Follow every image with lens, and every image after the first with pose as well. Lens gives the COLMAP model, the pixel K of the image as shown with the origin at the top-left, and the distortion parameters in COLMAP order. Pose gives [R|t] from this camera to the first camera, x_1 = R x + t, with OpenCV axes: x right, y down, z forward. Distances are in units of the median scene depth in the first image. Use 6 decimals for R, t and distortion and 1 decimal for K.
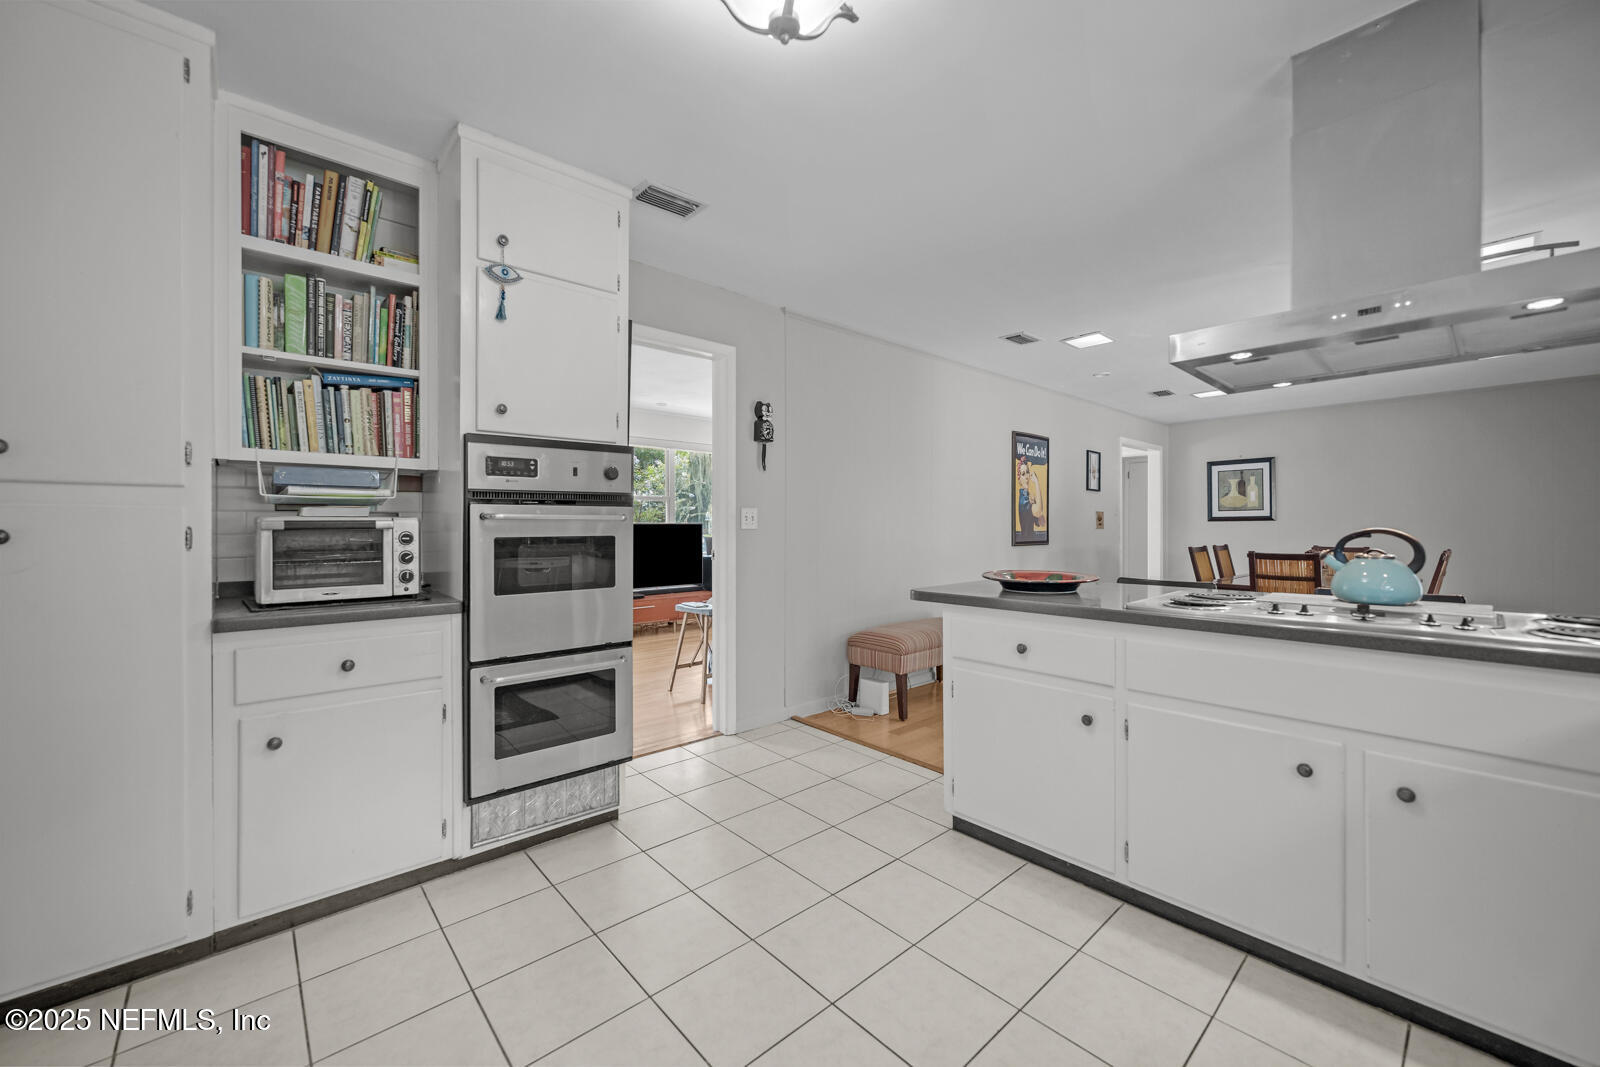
lens RADIAL K [[663.2, 0, 864.6], [0, 663.2, 526.7], [0, 0, 1]] dist [-0.000803, -0.000073]
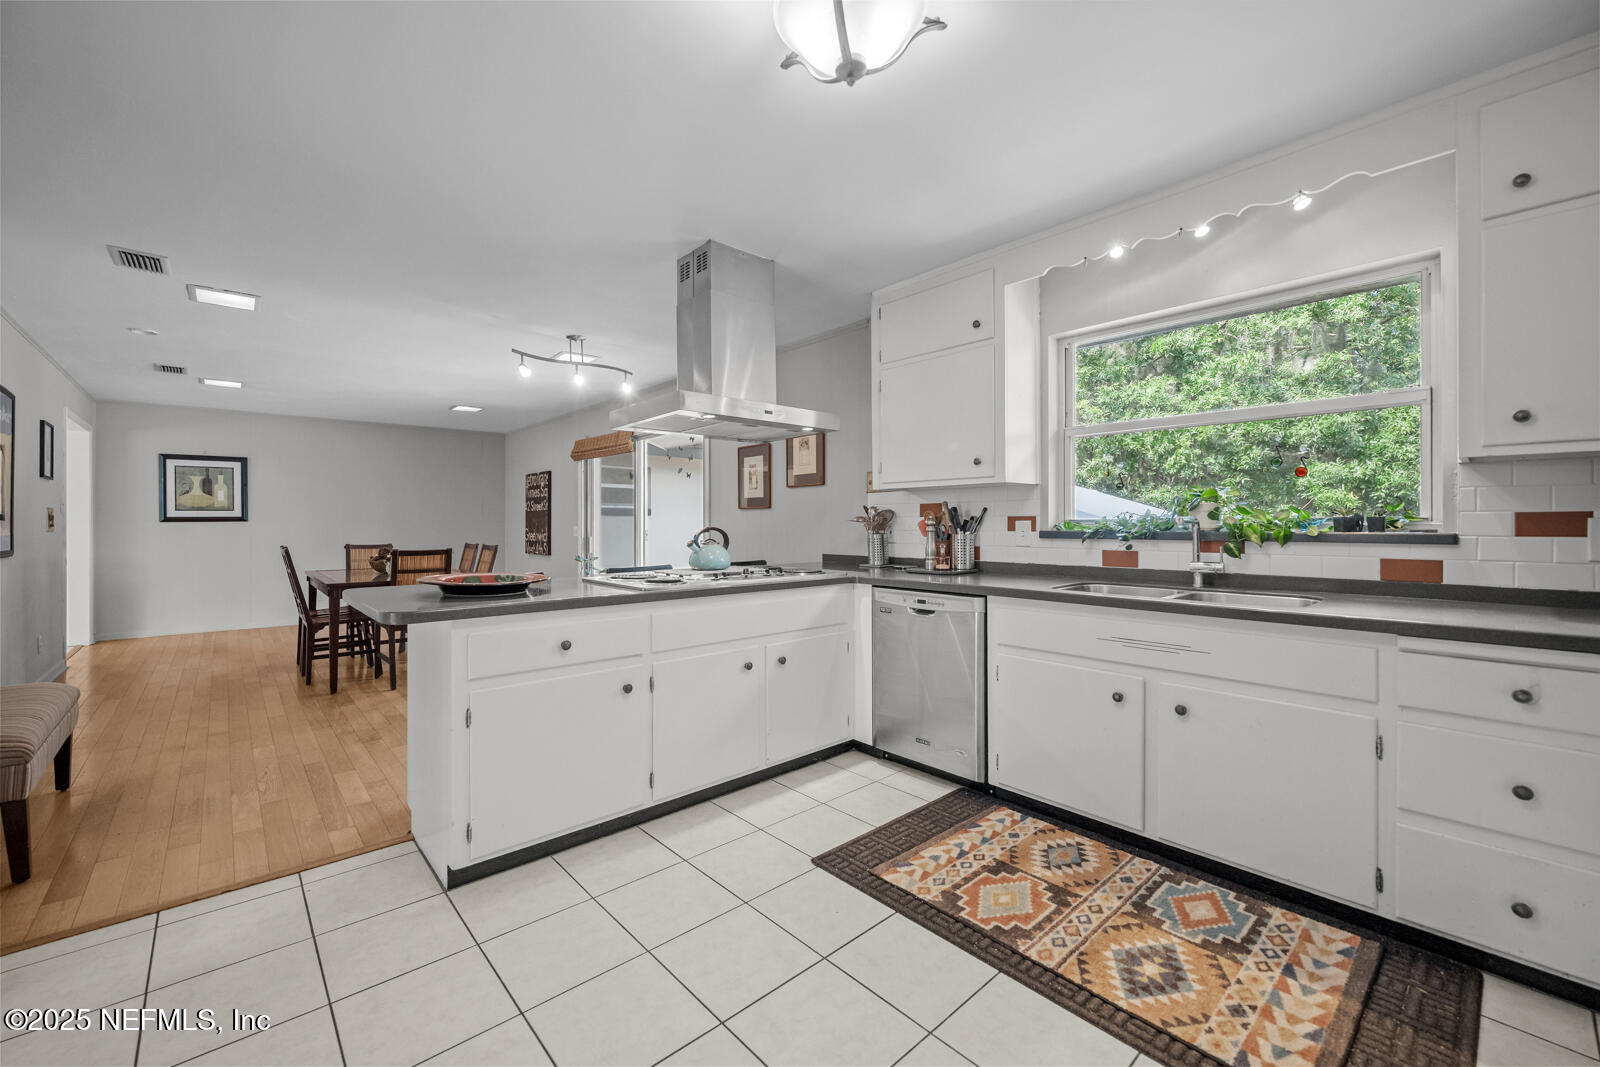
lens RADIAL K [[585.5, 0, 741.5], [0, 585.5, 522.6], [0, 0, 1]] dist [0.000651, 0.000114]
pose [[0.114216, 0.003444, 0.993450, -0.225941], [0.005204, 0.999978, -0.004065, -0.000616], [-0.993442, 0.005634, 0.114195, 0.221061]]
